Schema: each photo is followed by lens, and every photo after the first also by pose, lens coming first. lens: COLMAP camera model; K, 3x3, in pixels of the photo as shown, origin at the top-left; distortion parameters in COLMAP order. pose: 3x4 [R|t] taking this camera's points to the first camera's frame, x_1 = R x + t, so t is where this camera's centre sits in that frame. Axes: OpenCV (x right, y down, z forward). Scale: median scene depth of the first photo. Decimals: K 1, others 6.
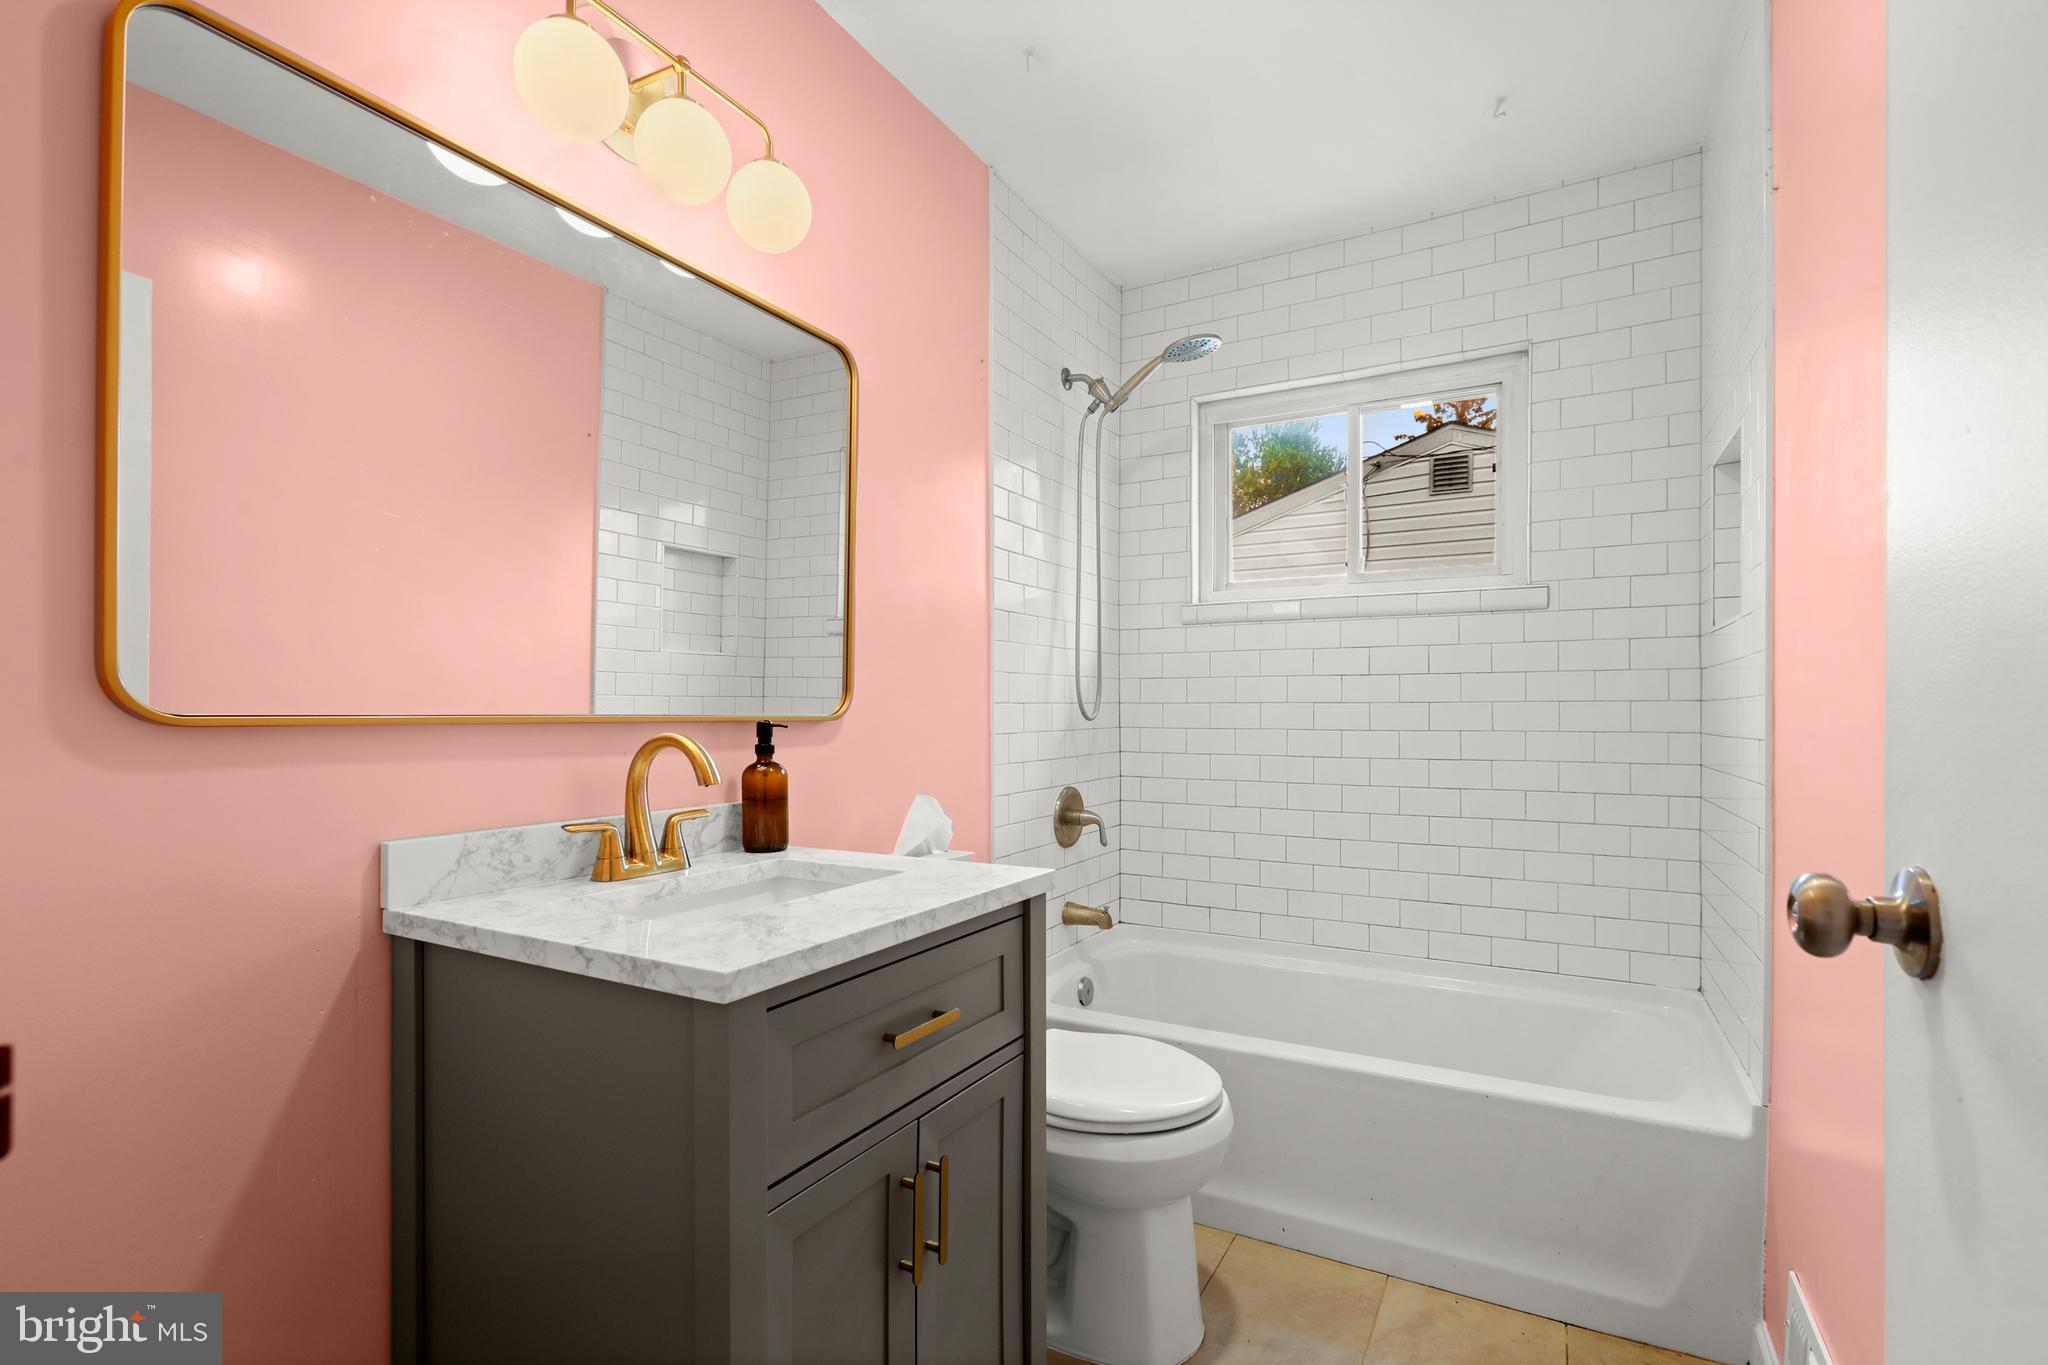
lens RADIAL K [[950.7, 0, 1024.0], [0, 950.7, 682.5], [0, 0, 1]] dist [0.000233, 0.000114]
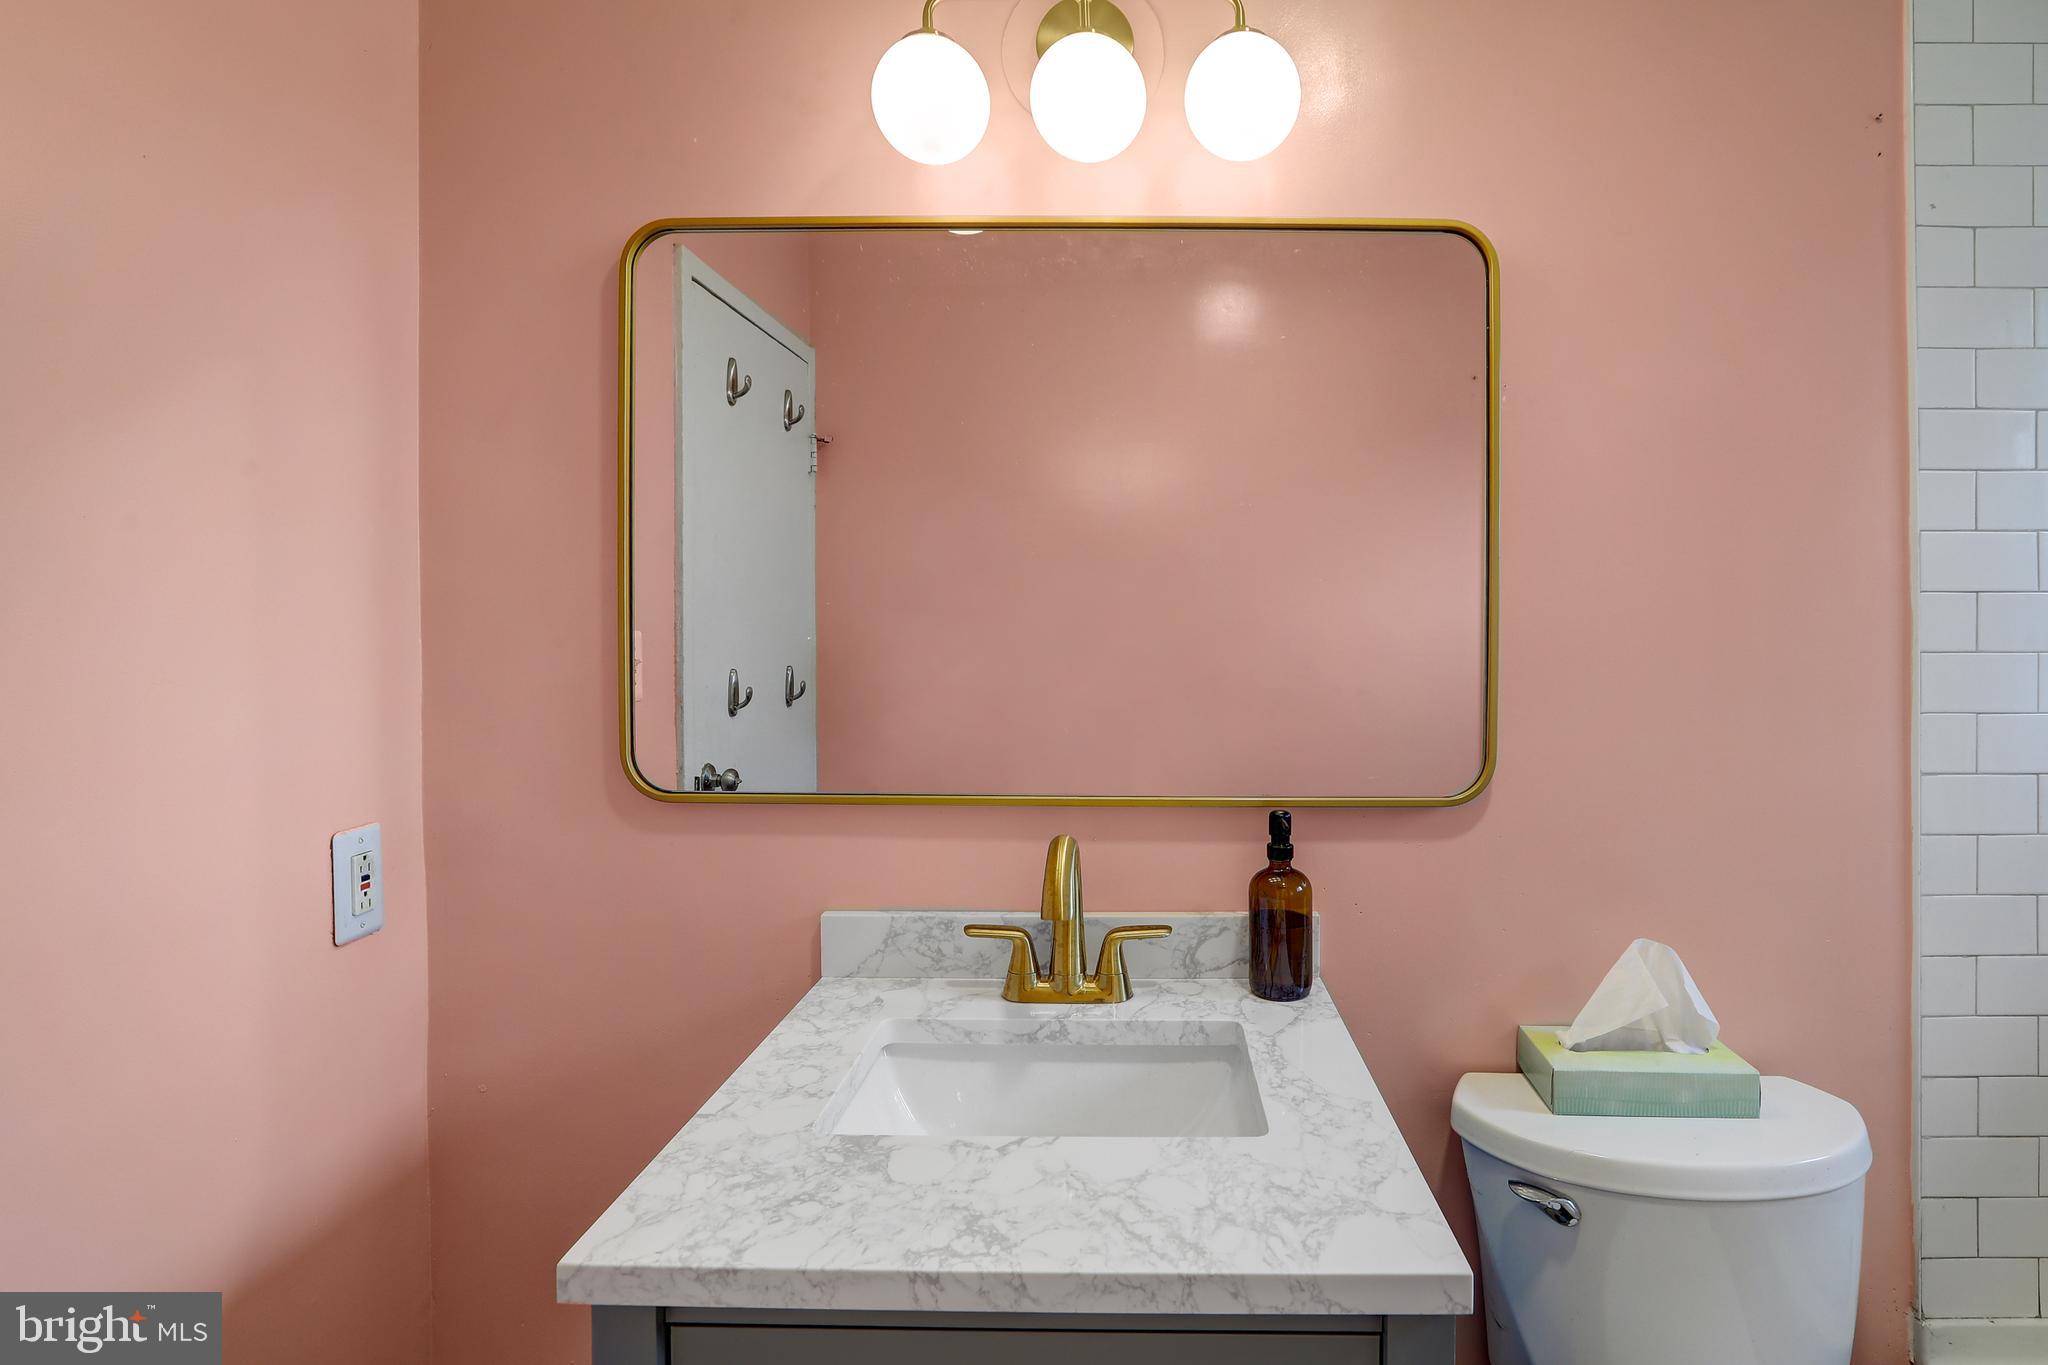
lens RADIAL K [[976.3, 0, 1023.5], [0, 976.3, 635.6], [0, 0, 1]] dist [-0.026783, 0.000211]
pose [[0.474555, -0.004378, -0.880215, 0.350799], [0.027045, 0.999588, 0.009609, -0.130076], [0.879811, -0.028366, 0.474477, 0.602431]]
